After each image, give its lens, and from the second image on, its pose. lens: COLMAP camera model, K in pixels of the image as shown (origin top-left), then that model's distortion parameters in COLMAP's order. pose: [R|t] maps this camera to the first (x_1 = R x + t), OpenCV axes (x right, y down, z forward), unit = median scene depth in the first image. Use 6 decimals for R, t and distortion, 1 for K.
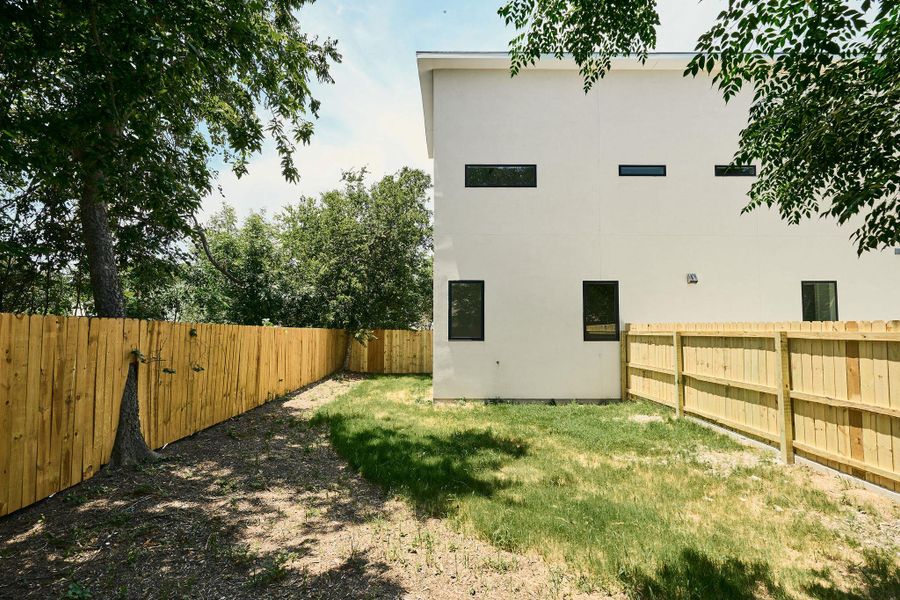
lens RADIAL K [[482.0, 0, 449.2], [0, 482.0, 304.4], [0, 0, 1]] dist [-0.002534, 0.000946]
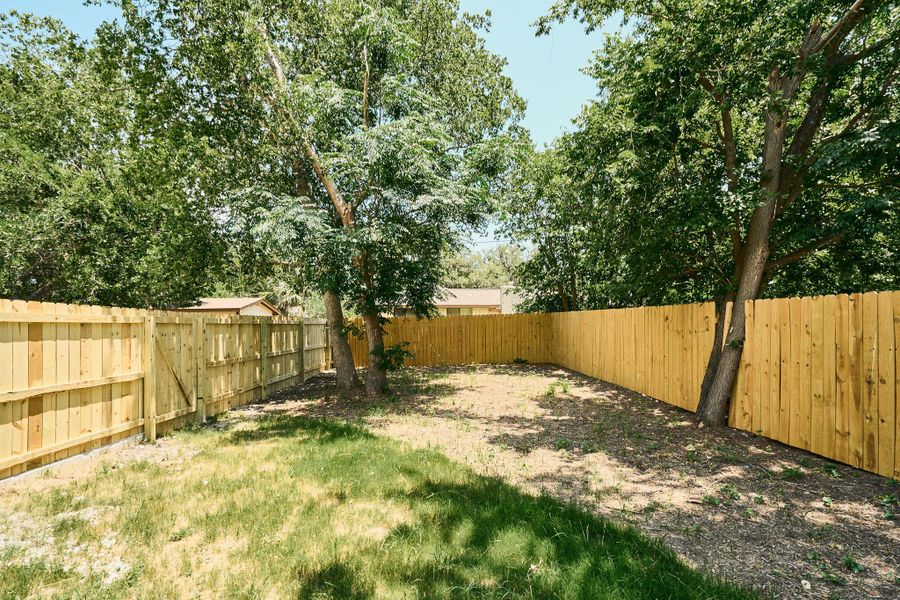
lens RADIAL K [[482.0, 0, 449.2], [0, 482.0, 304.4], [0, 0, 1]] dist [-0.002534, 0.000946]
pose [[-0.999860, 0.006479, 0.015424, 0.026698], [0.005128, 0.996273, -0.086102, 0.127742], [-0.015924, -0.086010, -0.996167, 1.980453]]
